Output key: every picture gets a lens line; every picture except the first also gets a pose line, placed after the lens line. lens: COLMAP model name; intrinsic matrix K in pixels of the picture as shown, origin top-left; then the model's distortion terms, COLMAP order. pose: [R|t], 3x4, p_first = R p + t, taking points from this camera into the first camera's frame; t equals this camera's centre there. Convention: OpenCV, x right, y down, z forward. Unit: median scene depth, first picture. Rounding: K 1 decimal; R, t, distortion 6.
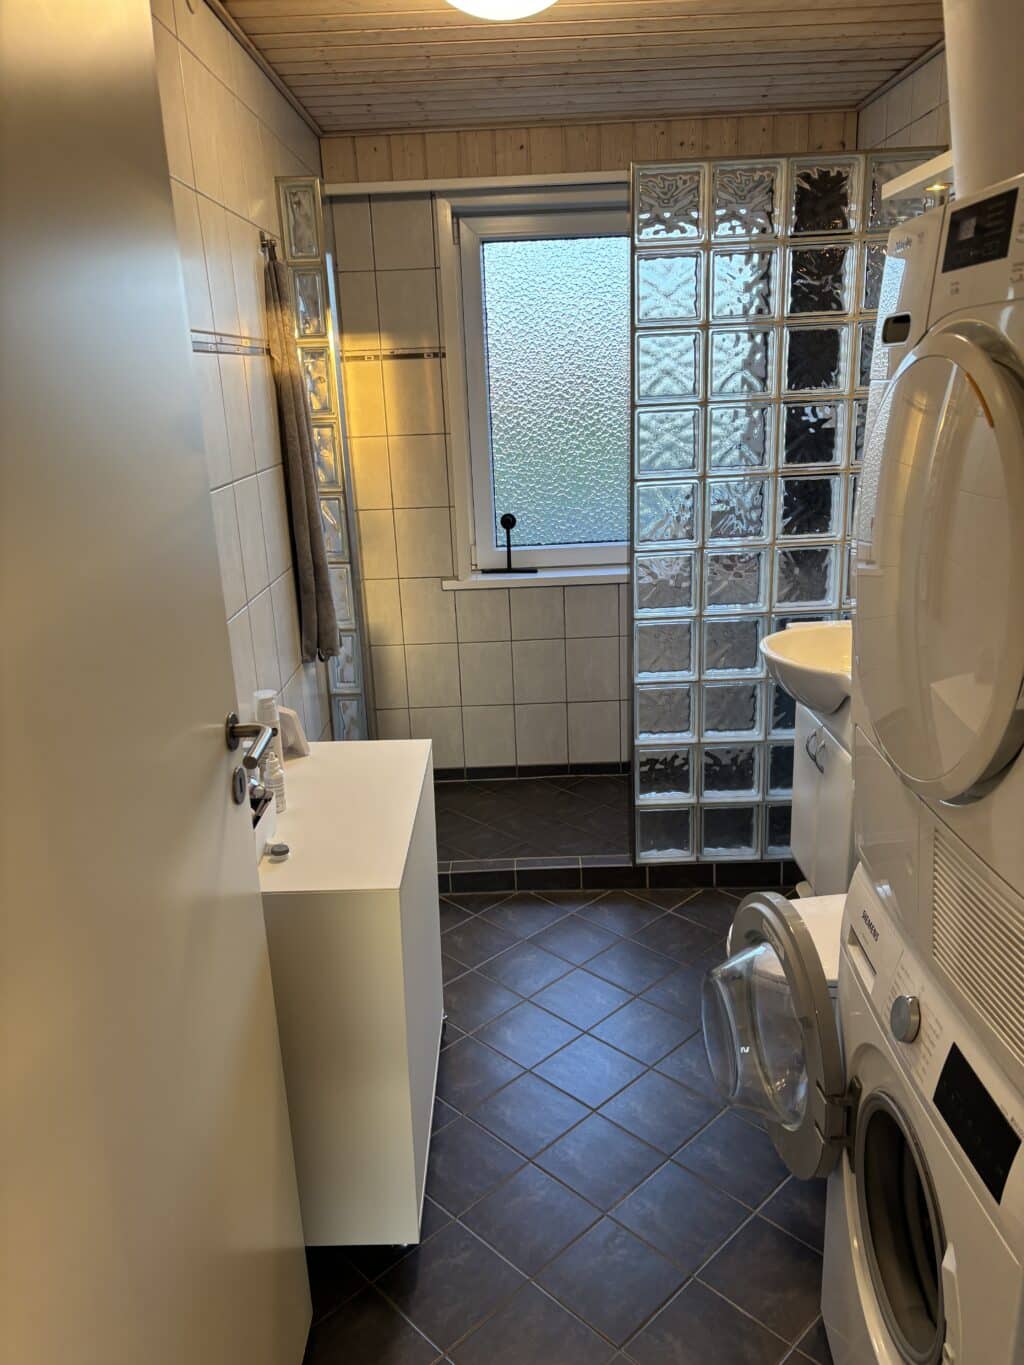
lens RADIAL K [[1038.0, 0, 504.4], [0, 1038.0, 687.7], [0, 0, 1]] dist [0.052730, -0.058931]
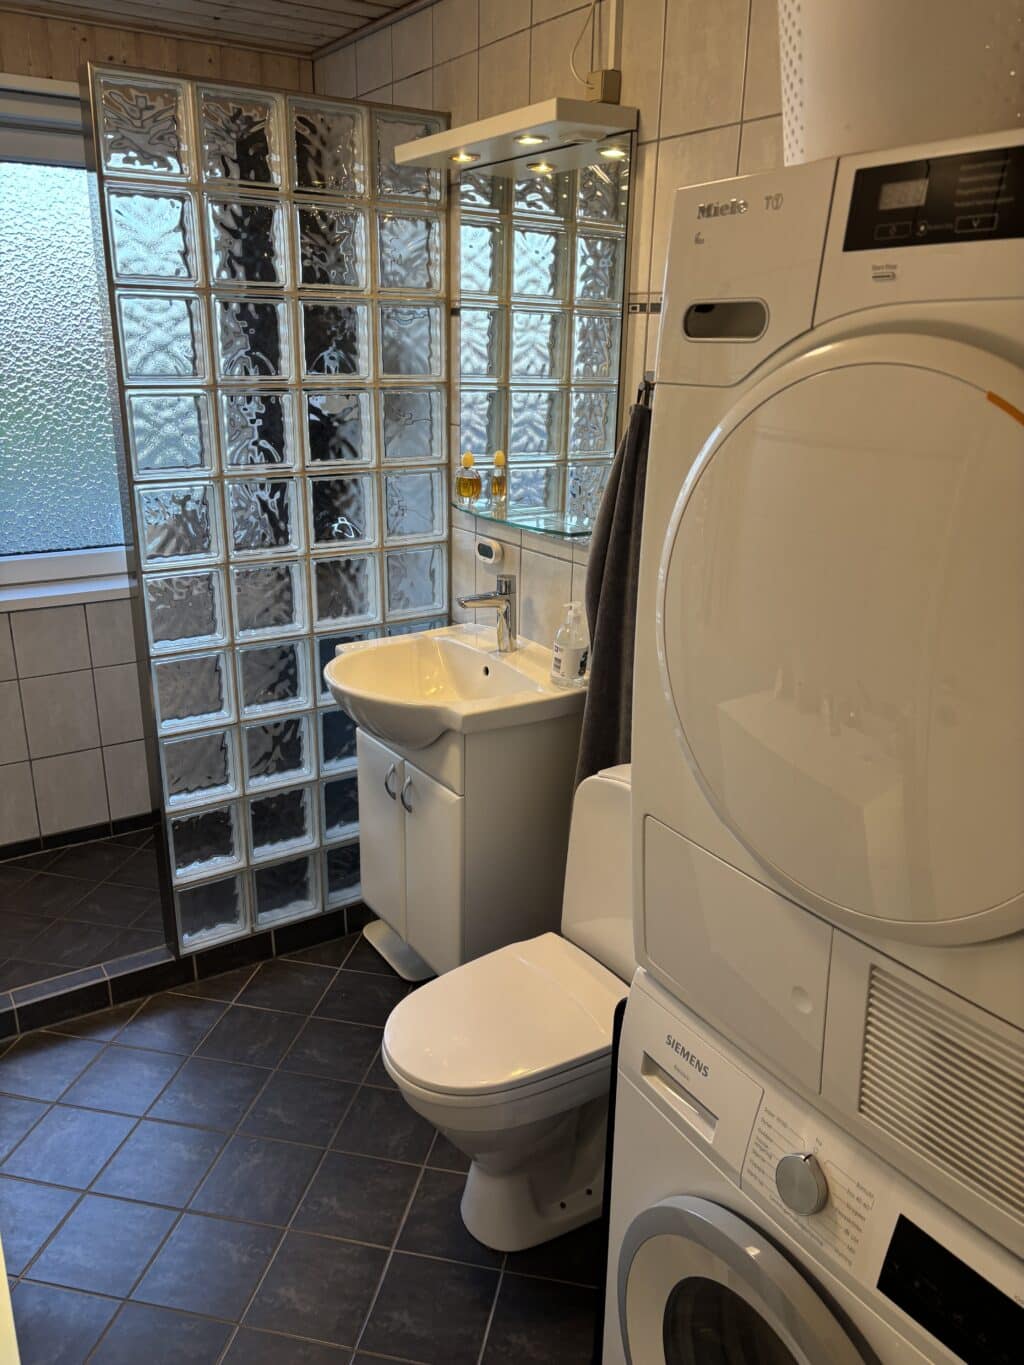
lens RADIAL K [[1038.0, 0, 511.4], [0, 1038.0, 681.9], [0, 0, 1]] dist [0.052730, -0.058931]
pose [[0.827328, -0.124212, 0.547814, -0.082716], [0.114730, 0.992052, 0.051670, -0.056579], [-0.549878, 0.020103, 0.835003, 0.186799]]
